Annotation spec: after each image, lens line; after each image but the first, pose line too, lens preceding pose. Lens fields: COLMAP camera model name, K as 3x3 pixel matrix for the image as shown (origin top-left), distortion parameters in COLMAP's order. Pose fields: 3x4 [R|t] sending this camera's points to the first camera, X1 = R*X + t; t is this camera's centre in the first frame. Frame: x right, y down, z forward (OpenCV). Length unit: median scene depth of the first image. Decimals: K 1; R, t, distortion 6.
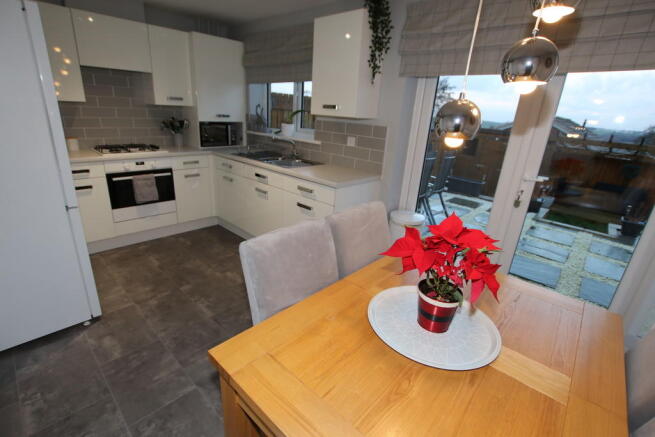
lens RADIAL K [[302.8, 0, 325.7], [0, 302.8, 220.3], [0, 0, 1]] dist [-0.032382, 0.004638]
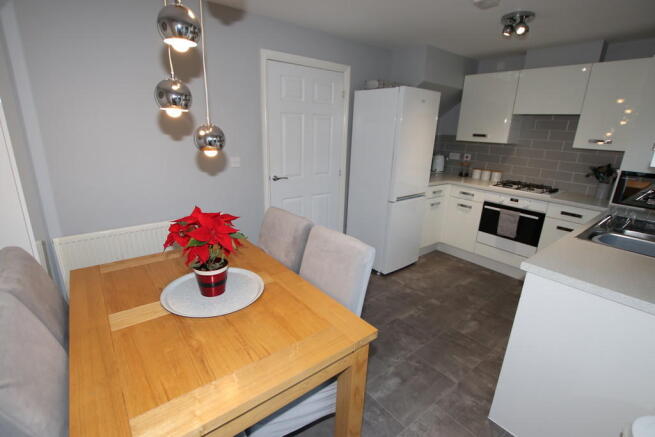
lens RADIAL K [[302.8, 0, 326.3], [0, 302.8, 217.5], [0, 0, 1]] dist [-0.032382, 0.004638]
pose [[-0.142094, 0.215828, -0.966037, 0.510958], [-0.377431, 0.890395, 0.254445, -0.157805], [0.915071, 0.400768, -0.045060, 0.479019]]
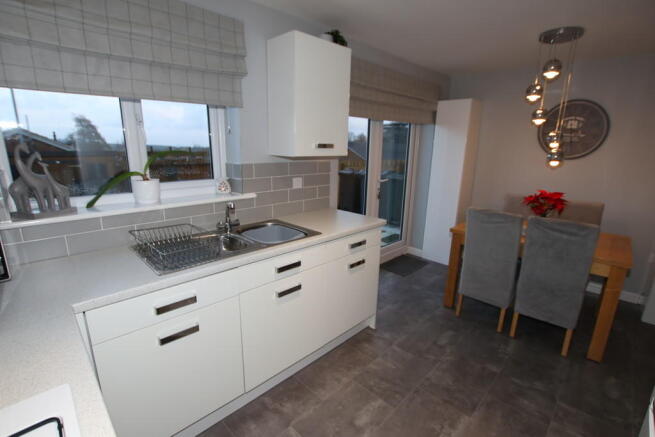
lens RADIAL K [[302.8, 0, 325.0], [0, 302.8, 220.8], [0, 0, 1]] dist [-0.032382, 0.004638]
pose [[0.029412, -0.301006, 0.953169, -0.728933], [0.331179, 0.902655, 0.274835, -0.358426], [-0.943109, 0.307586, 0.126236, 0.817263]]
